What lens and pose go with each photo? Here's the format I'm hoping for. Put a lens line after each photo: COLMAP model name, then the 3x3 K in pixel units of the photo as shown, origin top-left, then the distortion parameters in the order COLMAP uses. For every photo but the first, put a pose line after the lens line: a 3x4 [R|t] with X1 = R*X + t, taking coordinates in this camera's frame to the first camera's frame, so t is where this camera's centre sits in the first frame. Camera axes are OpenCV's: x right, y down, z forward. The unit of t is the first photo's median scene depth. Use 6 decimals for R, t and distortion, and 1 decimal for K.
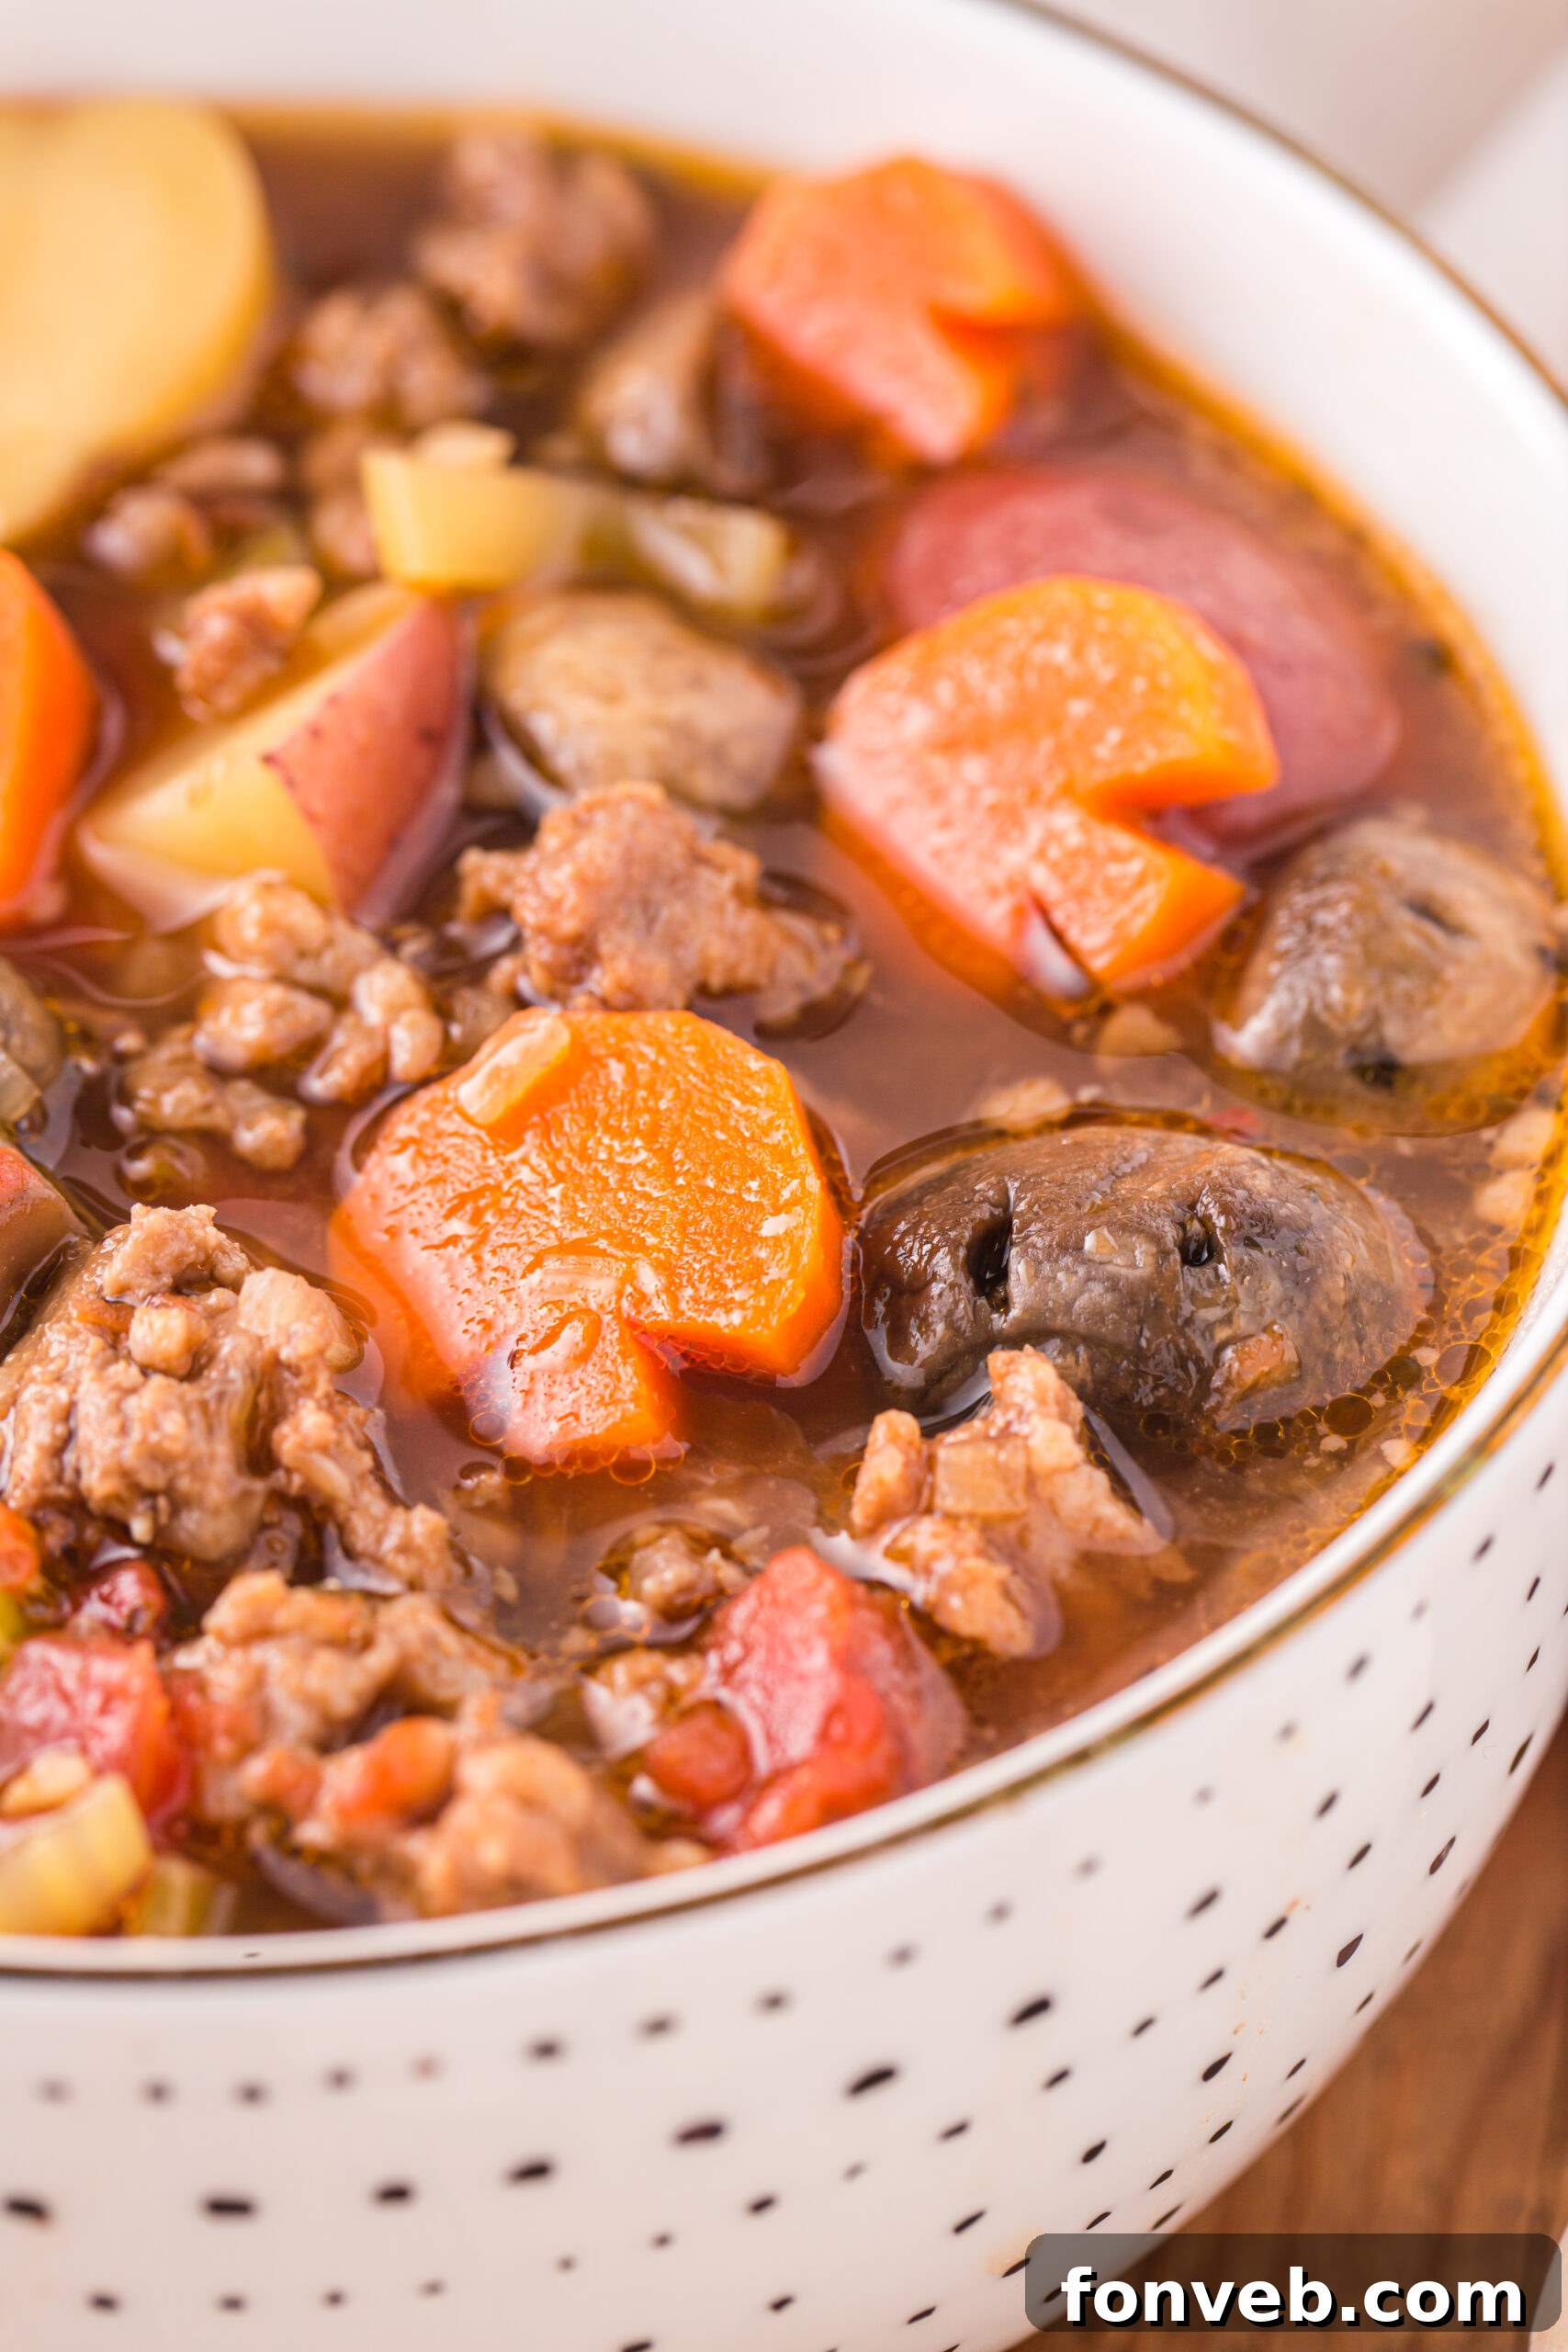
lens RADIAL K [[9105.2, 0, 784.0], [0, 9105.2, 1176.0], [0, 0, 1]] dist [0.082010, 0.096281]
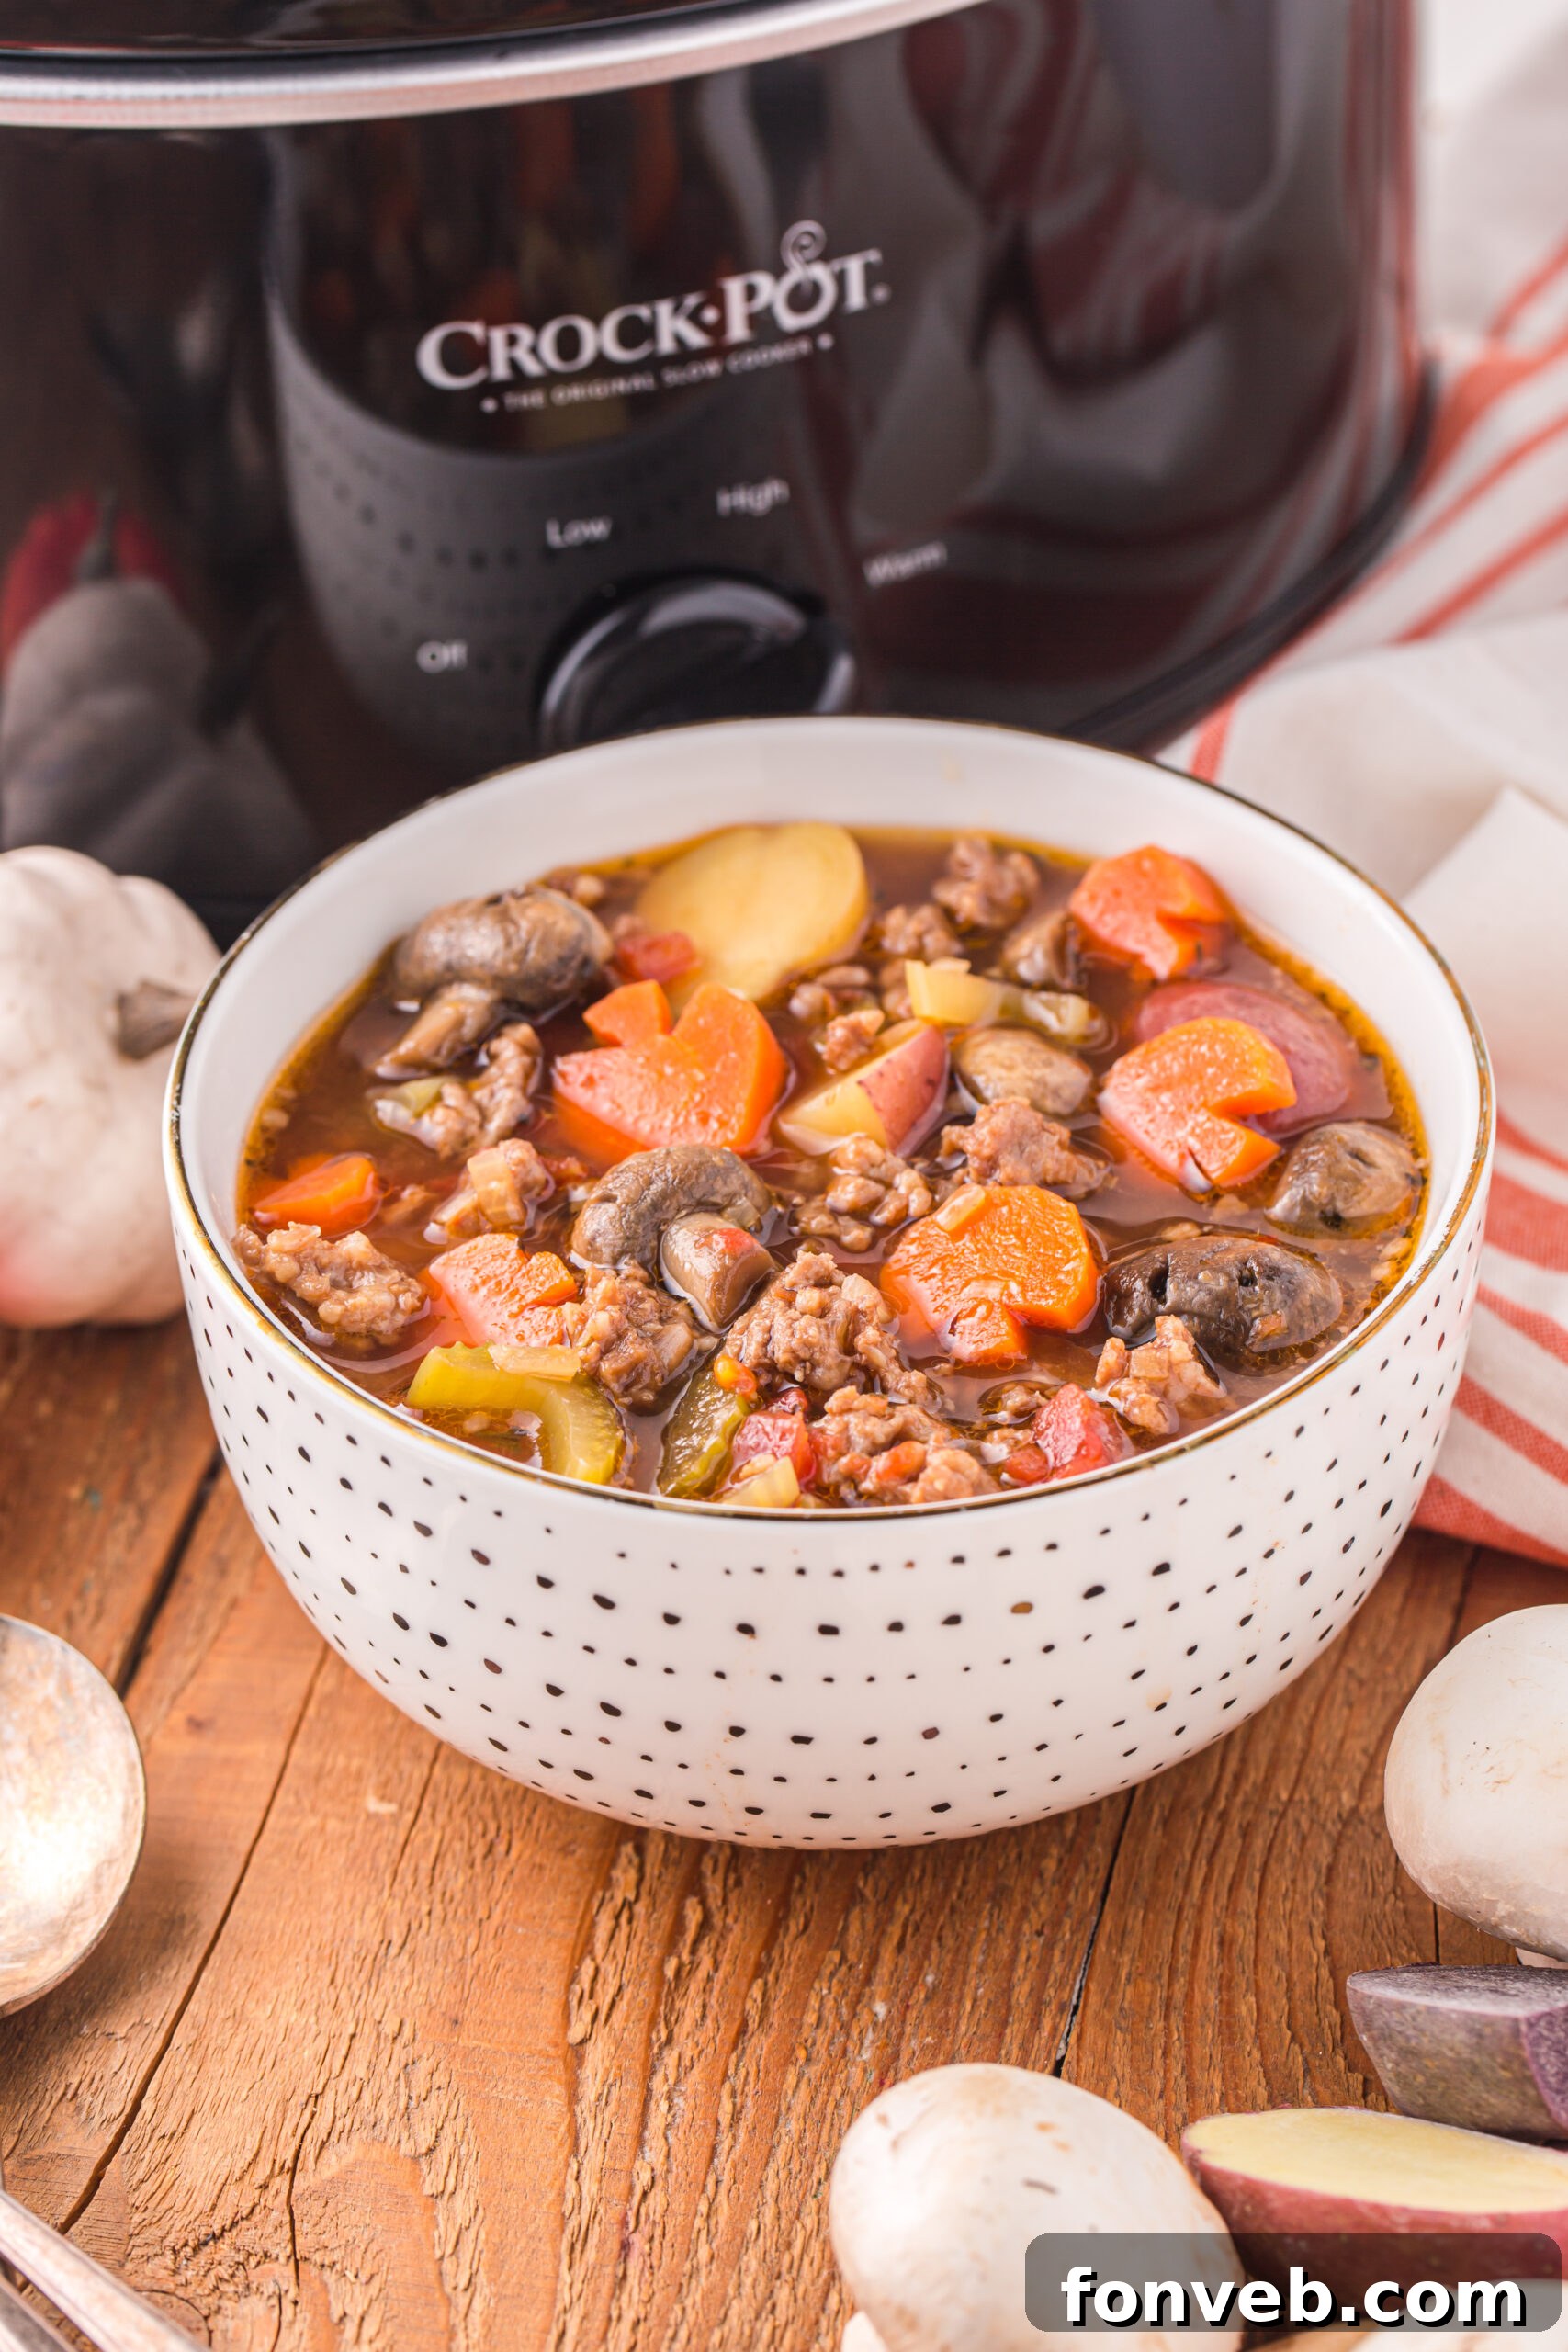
lens RADIAL K [[7848.8, 0, 784.0], [0, 7848.8, 1176.0], [0, 0, 1]] dist [-0.100430, 0.805899]
pose [[0.997373, 0.017720, -0.070243, 0.066172], [-0.026127, 0.992354, -0.120629, 0.223185], [0.067568, 0.122147, 0.990209, -0.998434]]
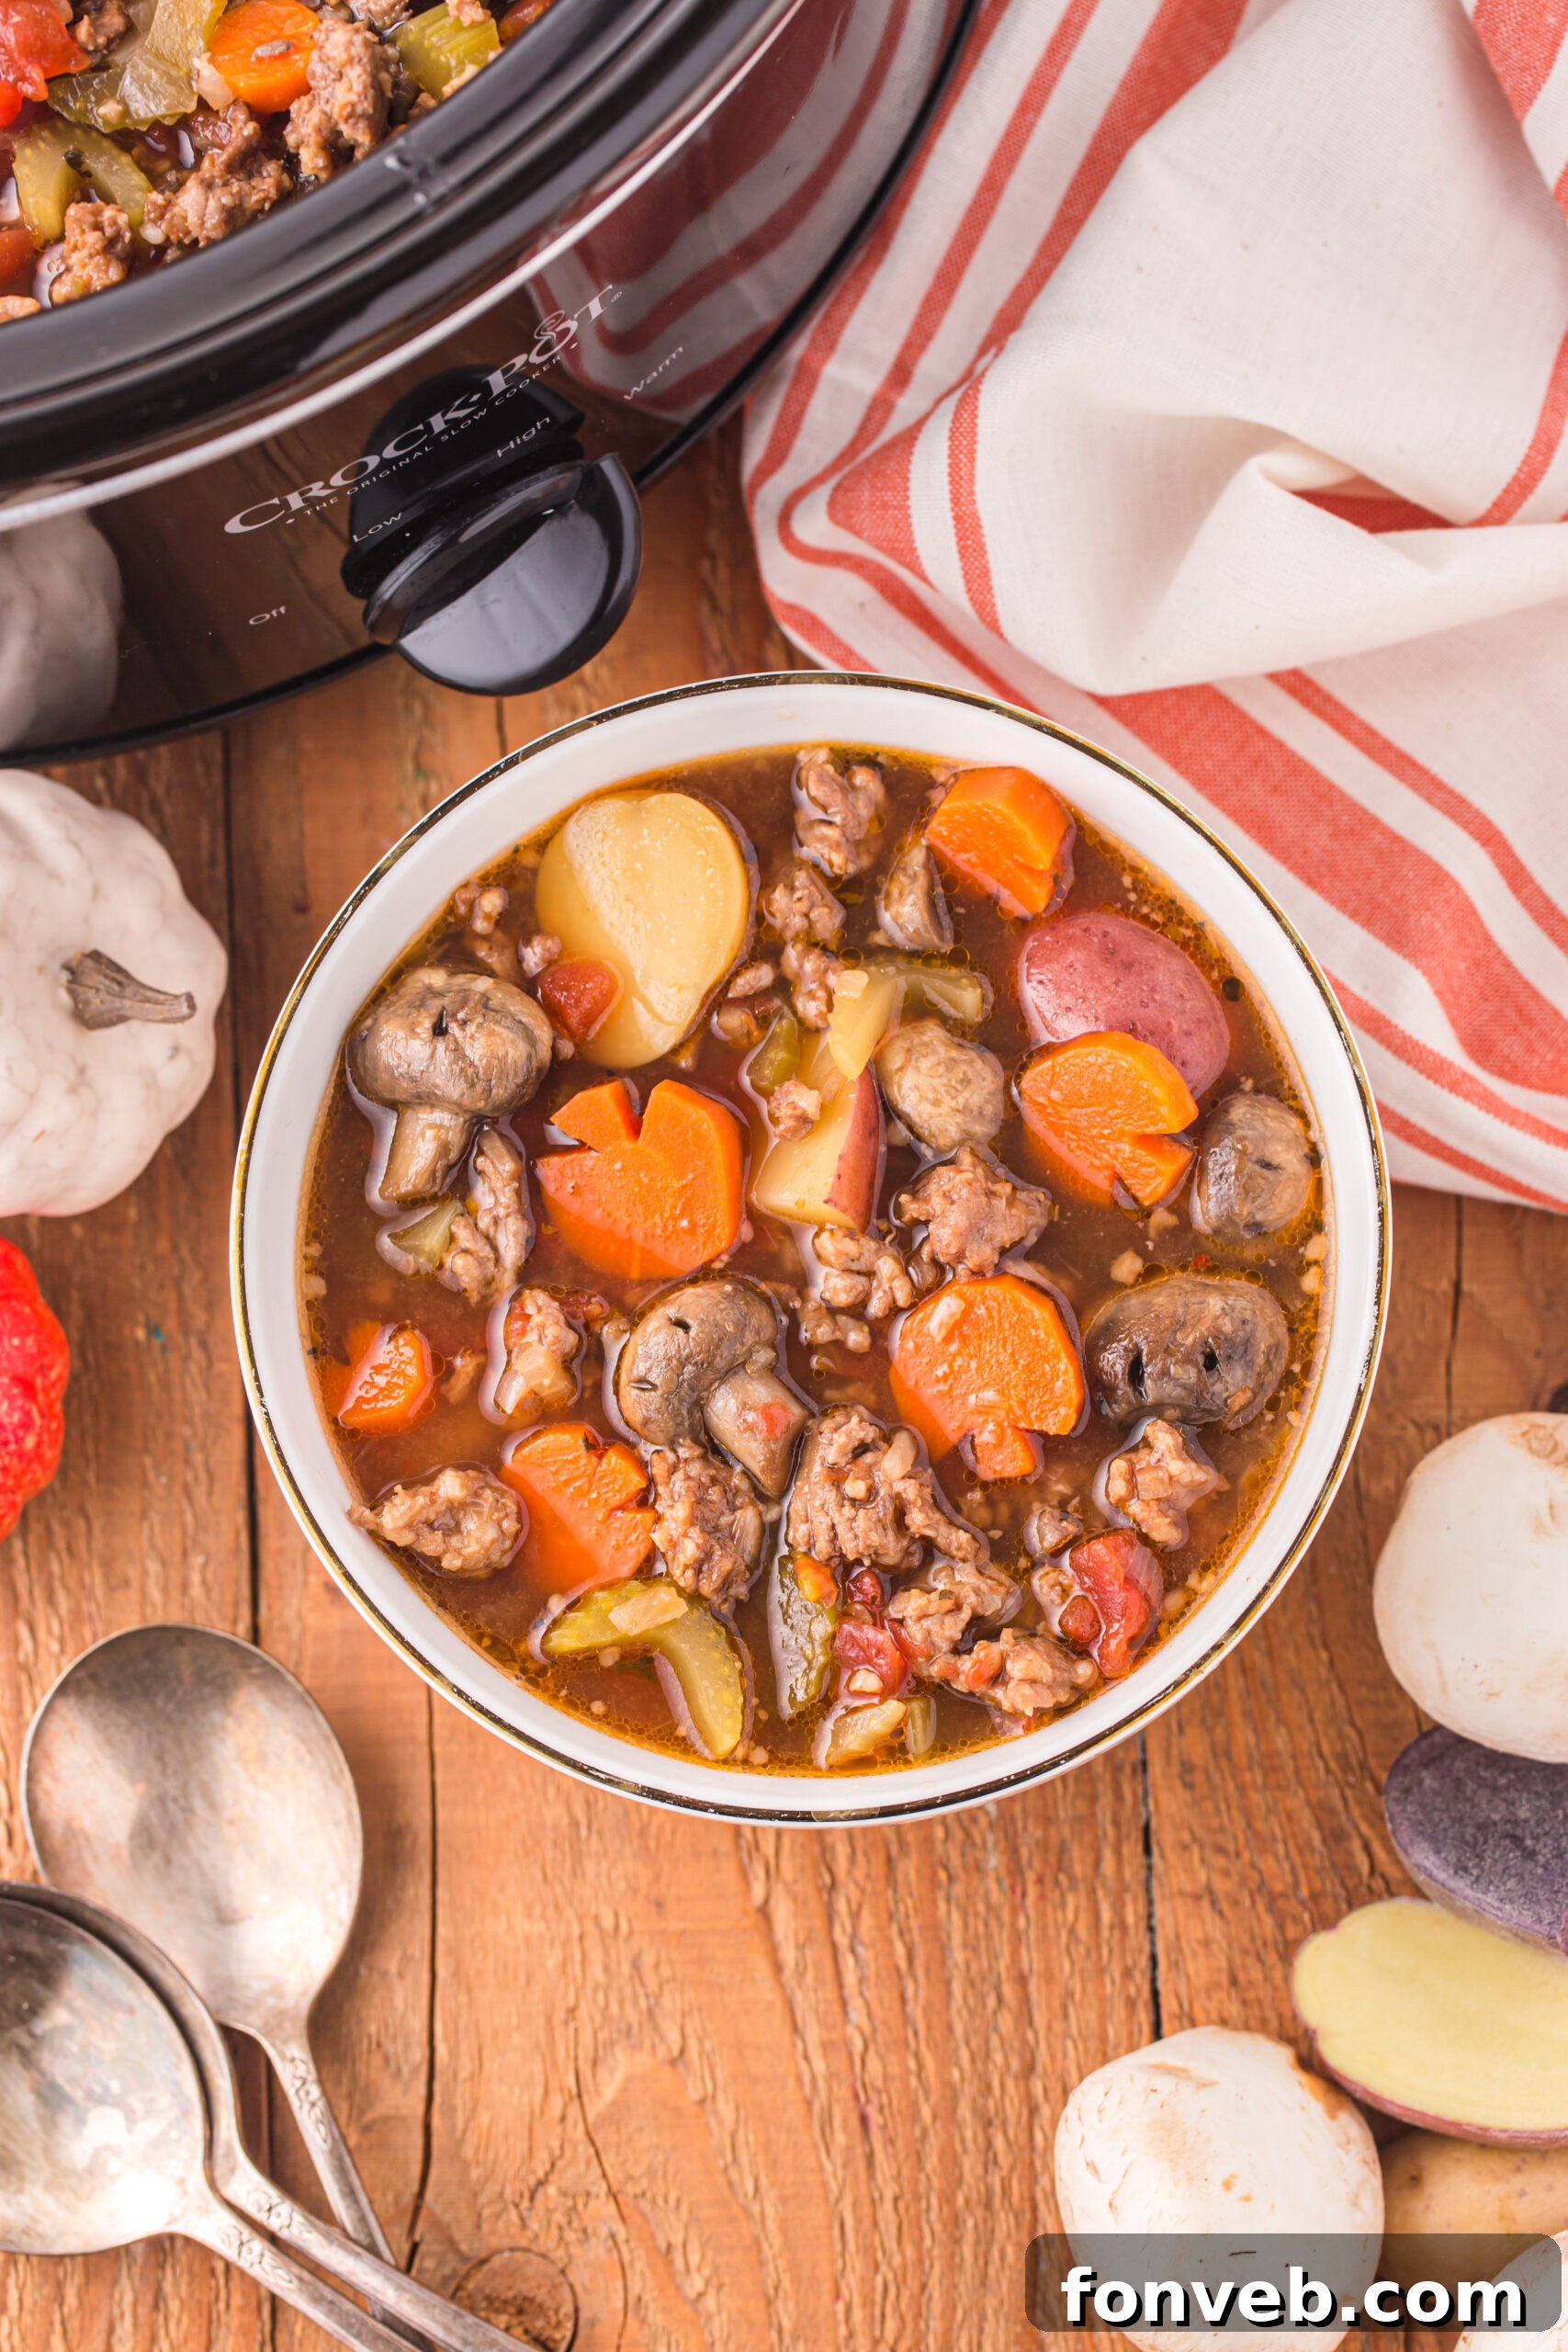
lens RADIAL K [[7848.8, 0, 784.0], [0, 7848.8, 1176.0], [0, 0, 1]] dist [-0.100430, 0.805899]
pose [[0.980172, -0.197666, -0.013828, -0.036283], [0.167701, 0.790364, 0.589237, -1.418721], [-0.105543, -0.579873, 0.807842, -0.853330]]
